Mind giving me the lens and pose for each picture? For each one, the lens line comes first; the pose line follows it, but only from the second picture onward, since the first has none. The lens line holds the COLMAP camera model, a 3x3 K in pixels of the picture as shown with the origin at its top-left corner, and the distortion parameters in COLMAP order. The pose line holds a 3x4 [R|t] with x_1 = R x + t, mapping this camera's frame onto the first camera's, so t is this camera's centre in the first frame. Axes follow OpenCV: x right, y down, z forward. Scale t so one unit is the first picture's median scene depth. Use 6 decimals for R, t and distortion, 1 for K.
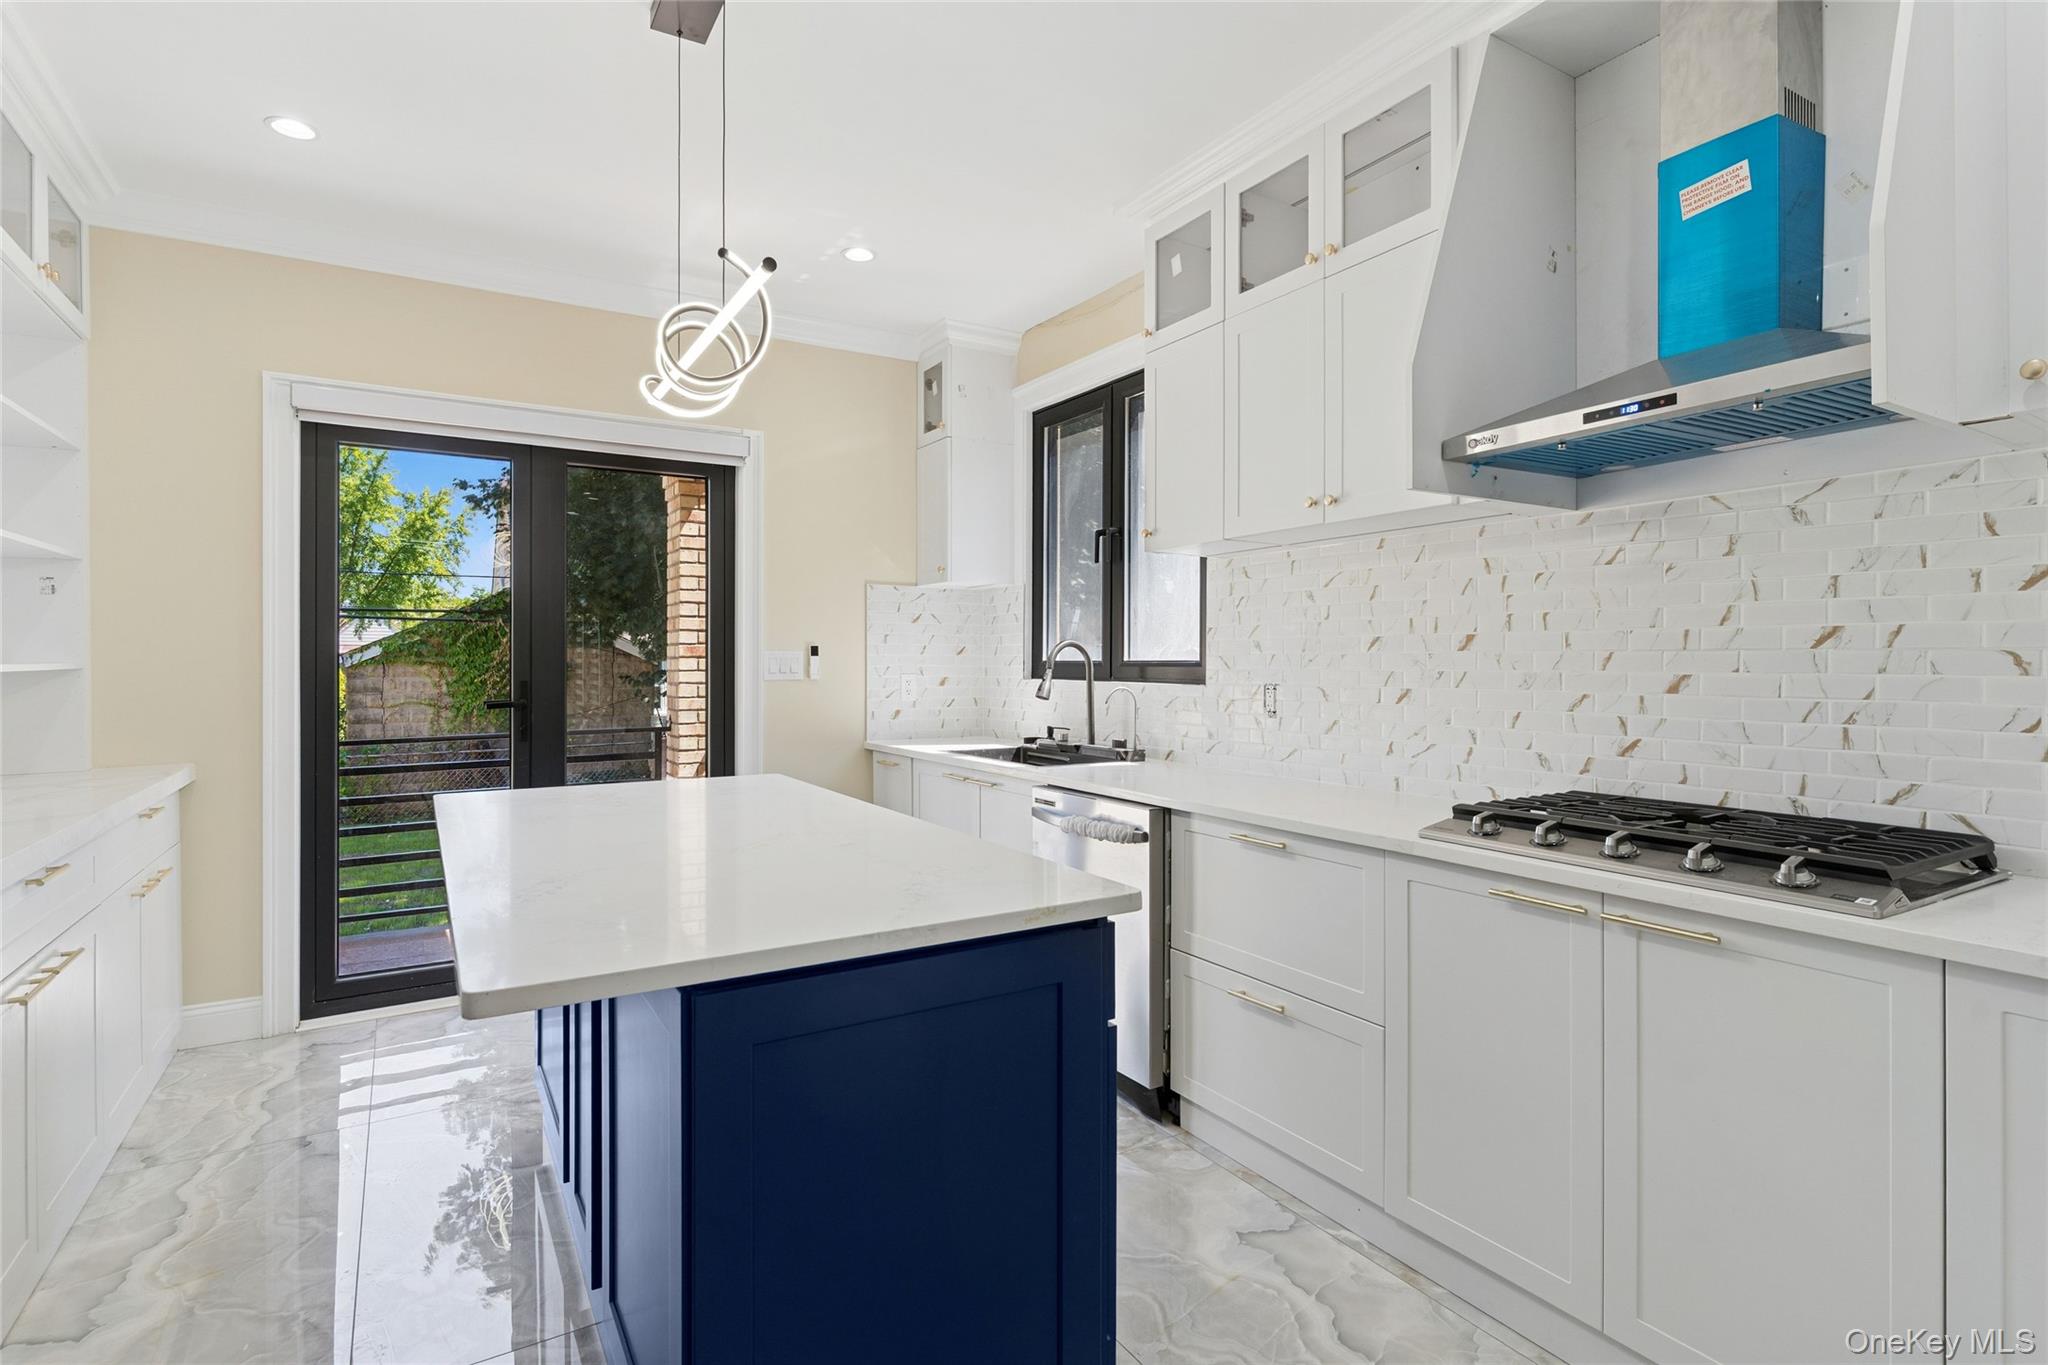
lens RADIAL K [[990.1, 0, 1026.3], [0, 990.1, 665.0], [0, 0, 1]] dist [-0.002451, -0.001092]
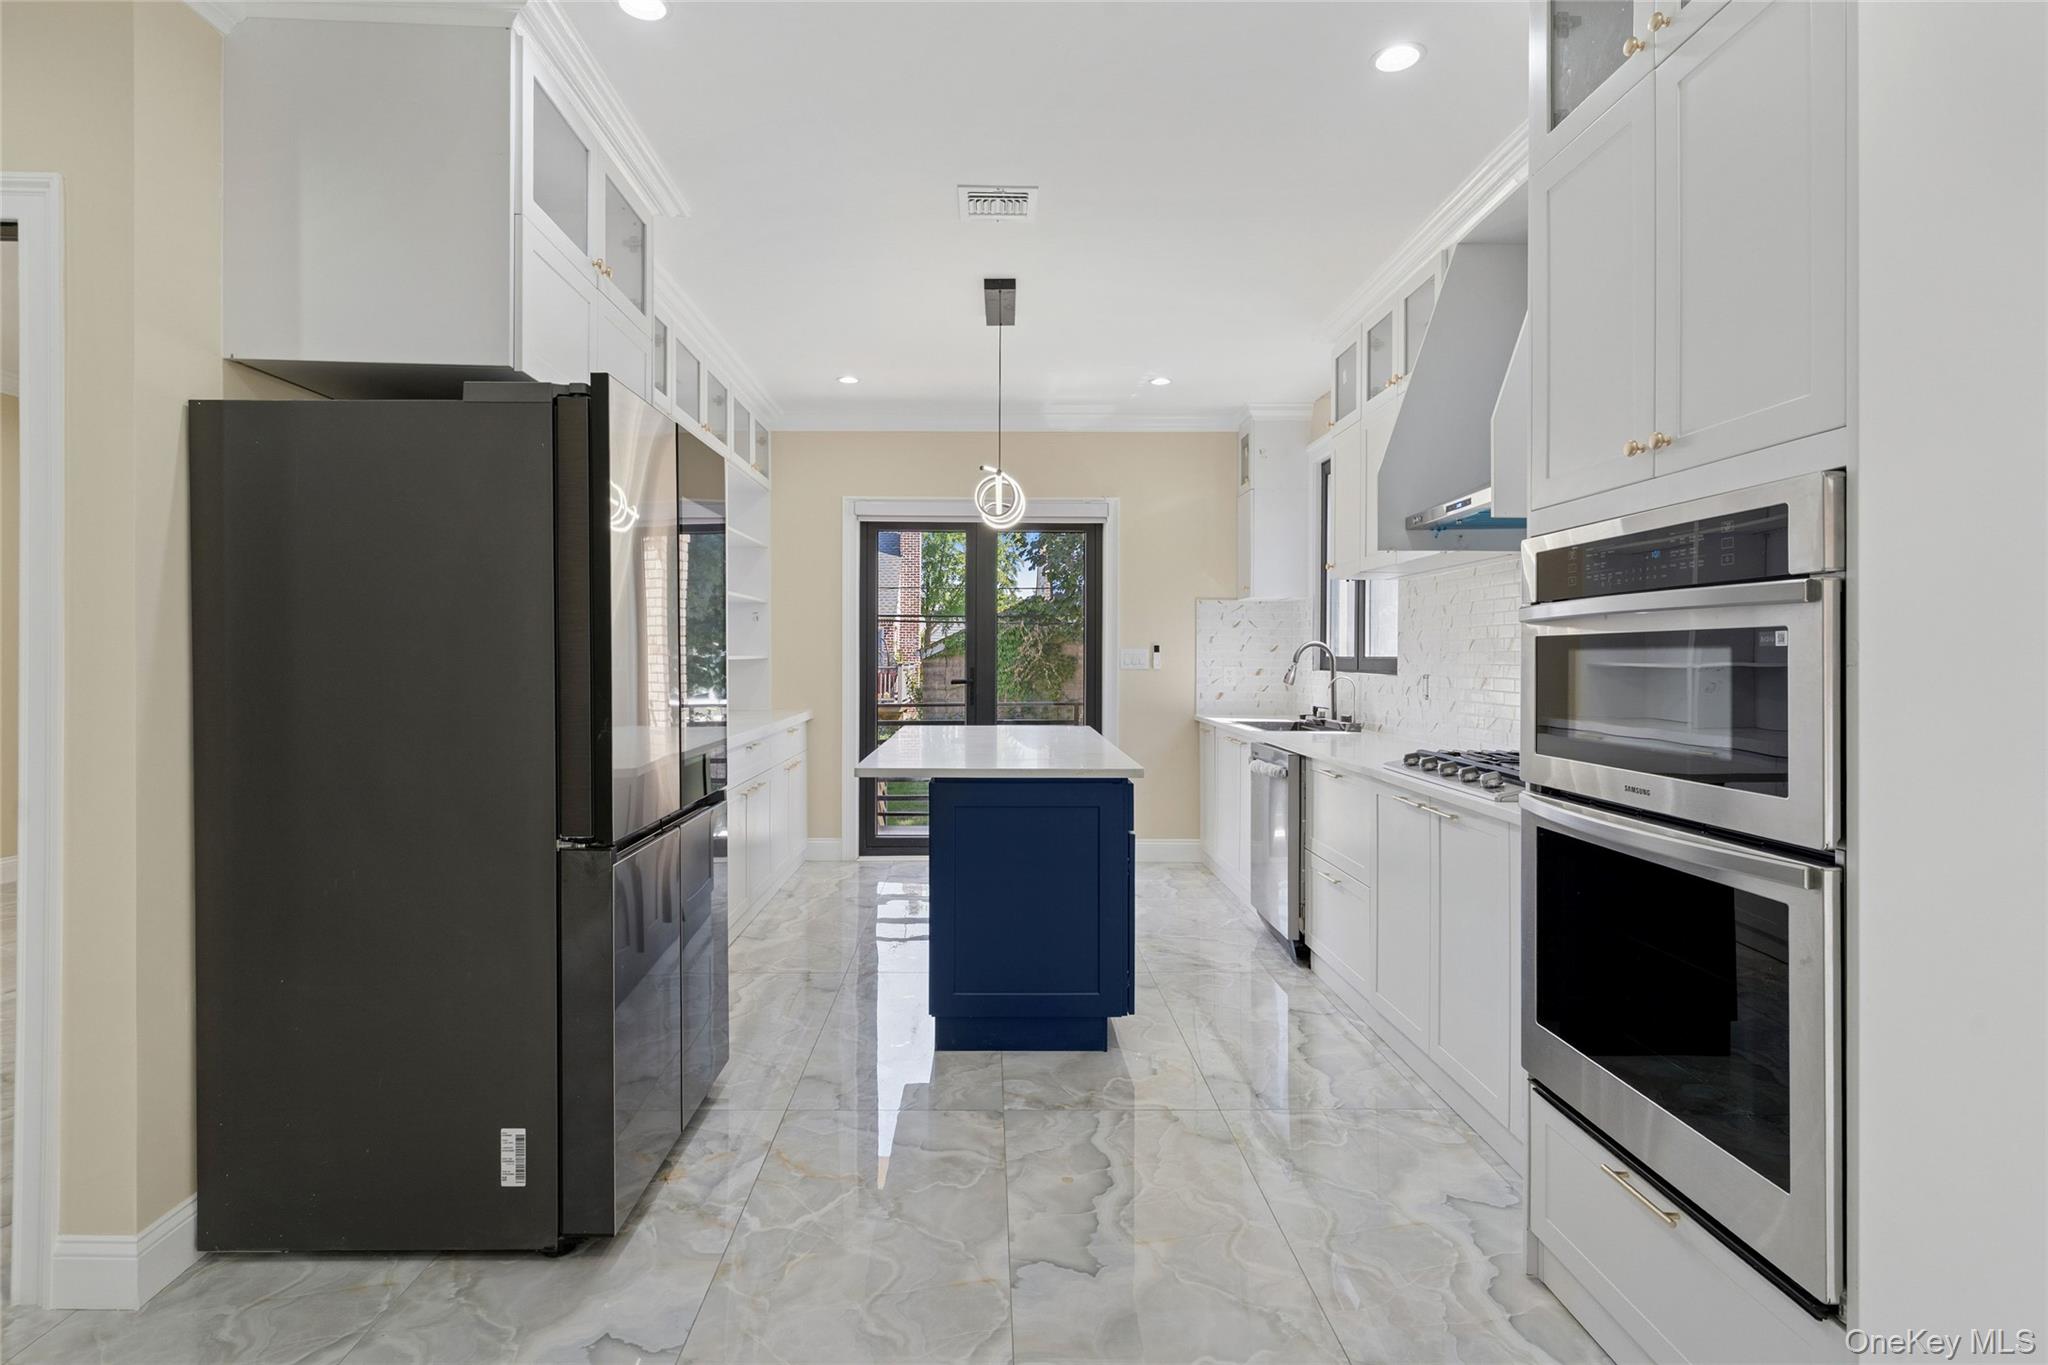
lens RADIAL K [[990.1, 0, 1026.3], [0, 990.1, 665.0], [0, 0, 1]] dist [-0.002451, -0.001092]
pose [[0.868366, 0.007829, -0.495862, 0.386522], [-0.005026, 0.999963, 0.006986, -0.000305], [0.495898, -0.003575, 0.868373, -0.378204]]
